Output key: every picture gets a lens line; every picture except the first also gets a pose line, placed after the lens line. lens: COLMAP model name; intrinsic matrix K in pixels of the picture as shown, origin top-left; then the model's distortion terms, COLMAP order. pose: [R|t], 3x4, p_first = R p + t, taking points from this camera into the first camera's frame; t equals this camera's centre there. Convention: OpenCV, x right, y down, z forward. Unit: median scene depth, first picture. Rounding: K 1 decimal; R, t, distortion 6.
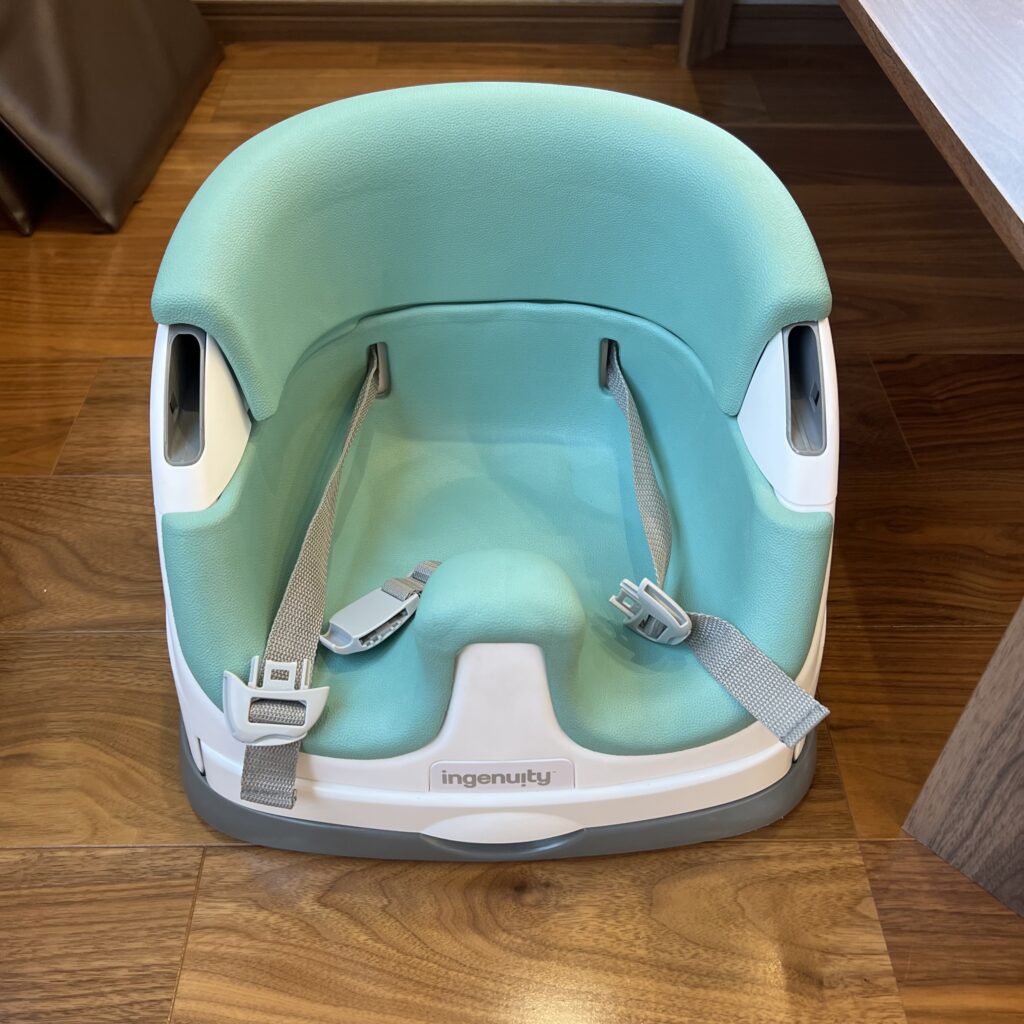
lens RADIAL K [[1041.1, 0, 509.0], [0, 1041.1, 513.6], [0, 0, 1]] dist [0.004238, 0.000000]
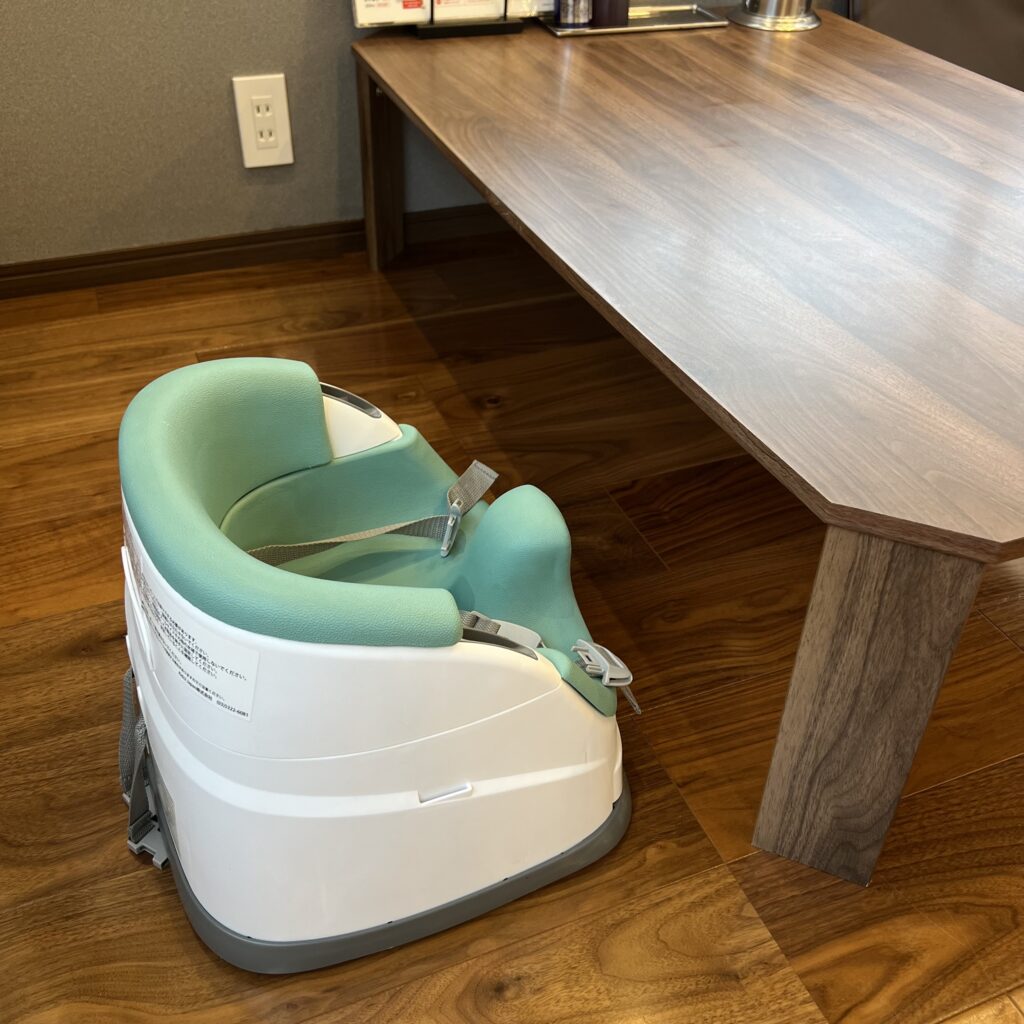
lens RADIAL K [[1041.1, 0, 512.8], [0, 1041.1, 509.6], [0, 0, 1]] dist [0.004238, 0.000000]
pose [[0.931274, -0.213650, 0.295097, -0.217093], [0.248853, 0.964631, -0.086941, -0.073918], [-0.266085, 0.154401, 0.951504, -0.260252]]
